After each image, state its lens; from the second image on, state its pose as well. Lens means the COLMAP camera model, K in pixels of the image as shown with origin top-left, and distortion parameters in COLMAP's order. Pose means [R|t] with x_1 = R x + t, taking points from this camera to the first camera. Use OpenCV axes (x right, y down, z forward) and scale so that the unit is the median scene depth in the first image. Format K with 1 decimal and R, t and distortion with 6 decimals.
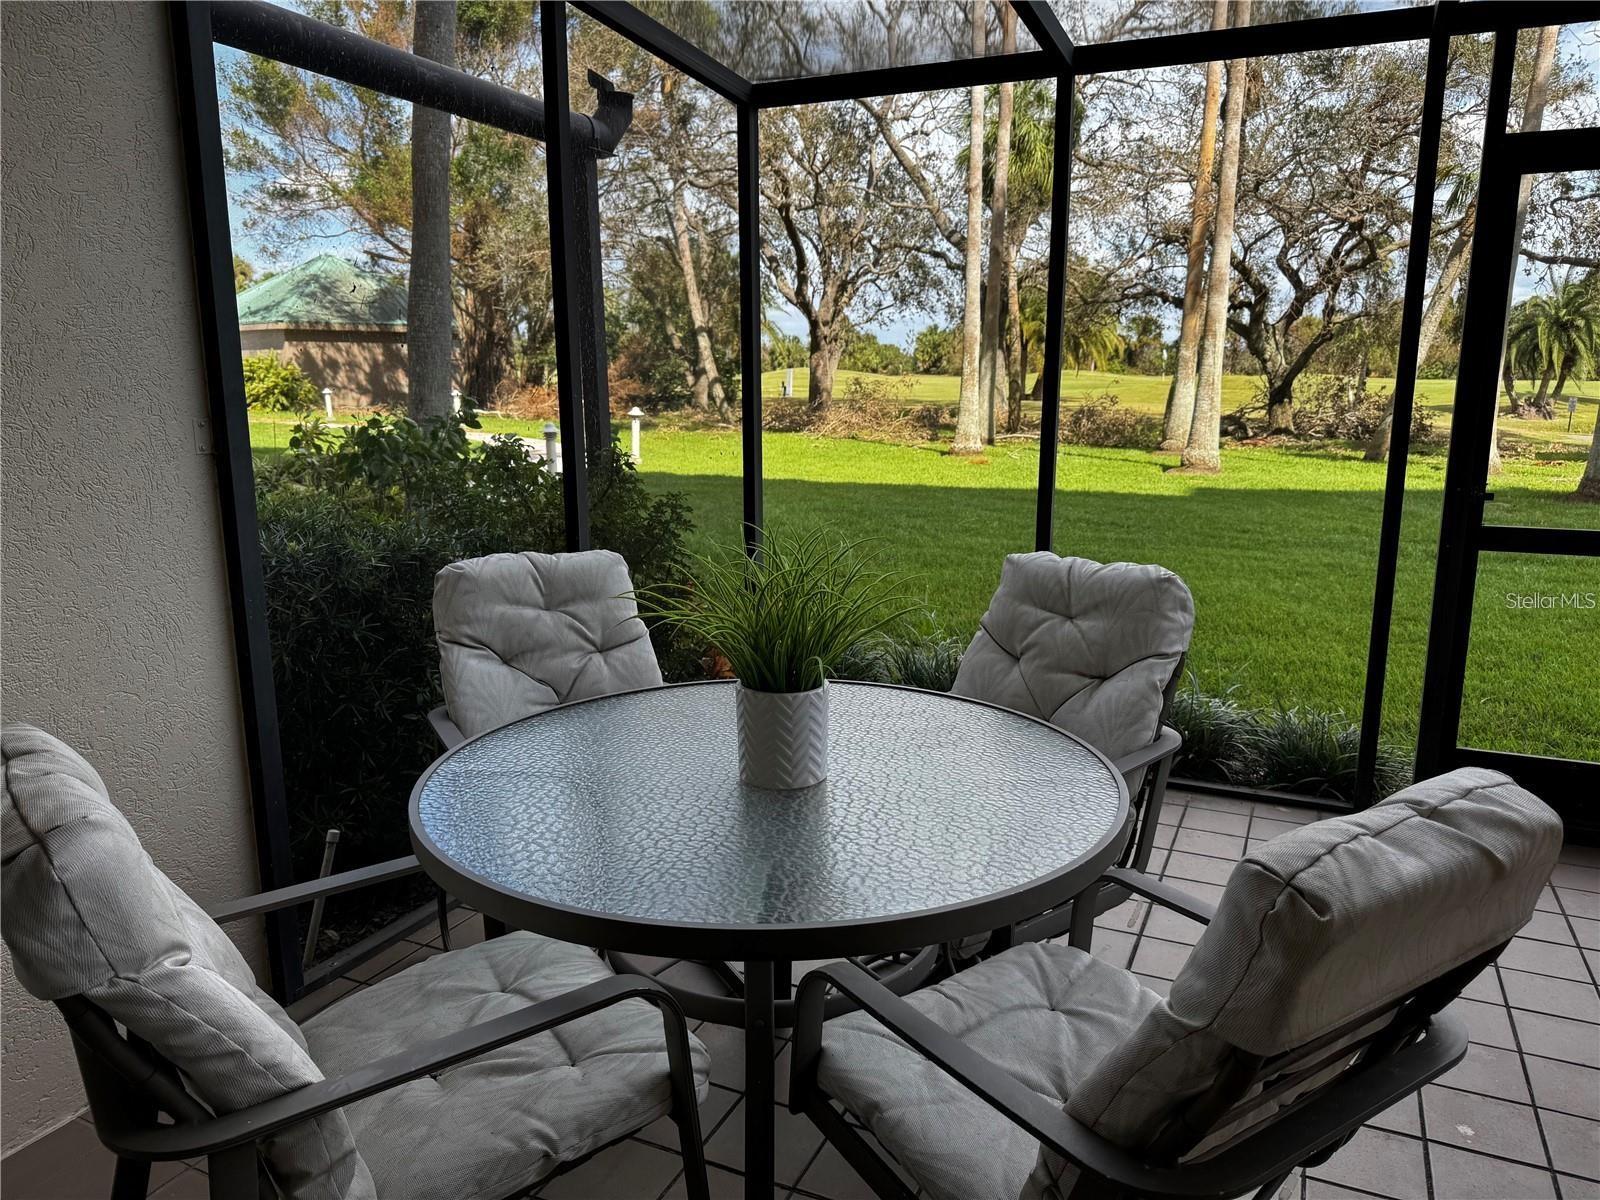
lens RADIAL K [[1128.1, 0, 805.3], [0, 1128.1, 600.0], [0, 0, 1]] dist [0.044454, -0.075742]
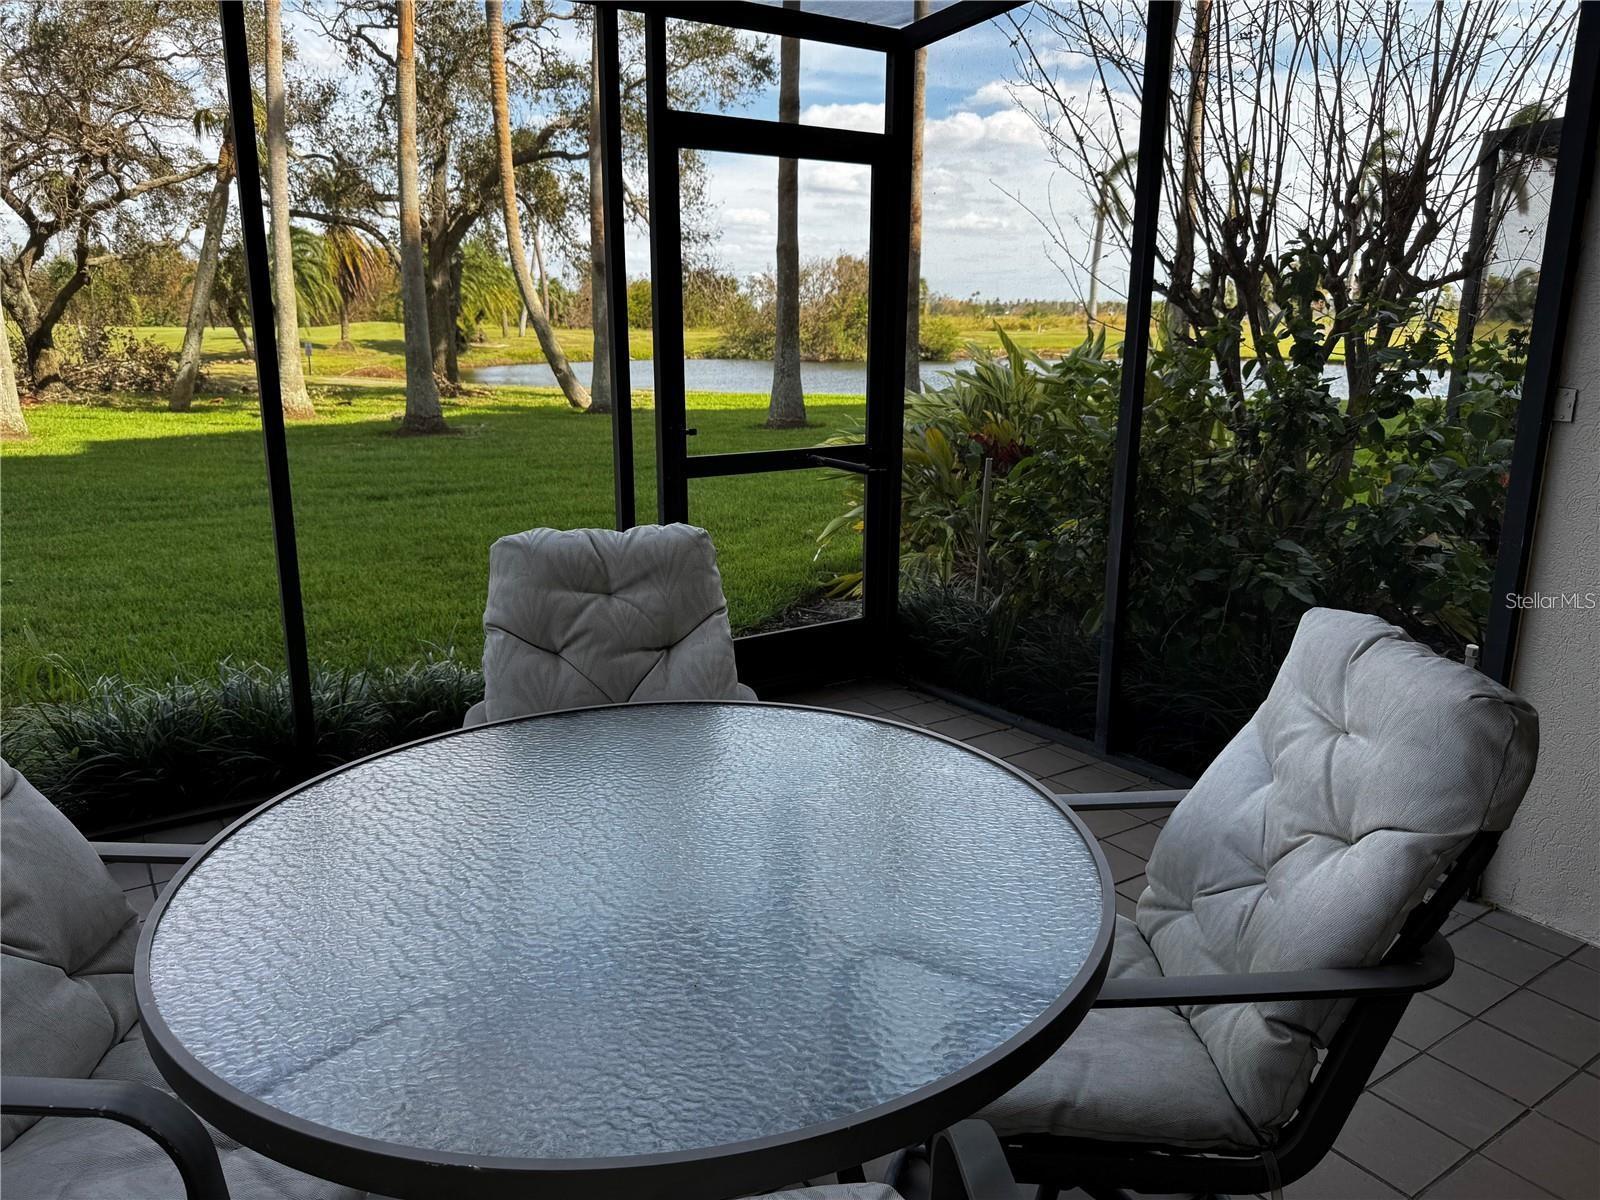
lens RADIAL K [[1128.1, 0, 802.9], [0, 1128.1, 601.5], [0, 0, 1]] dist [0.044454, -0.075742]
pose [[0.498321, -0.201736, 0.843196, -0.444002], [0.162947, 0.977013, 0.137452, -0.075788], [-0.851542, 0.068900, 0.519739, 0.378157]]
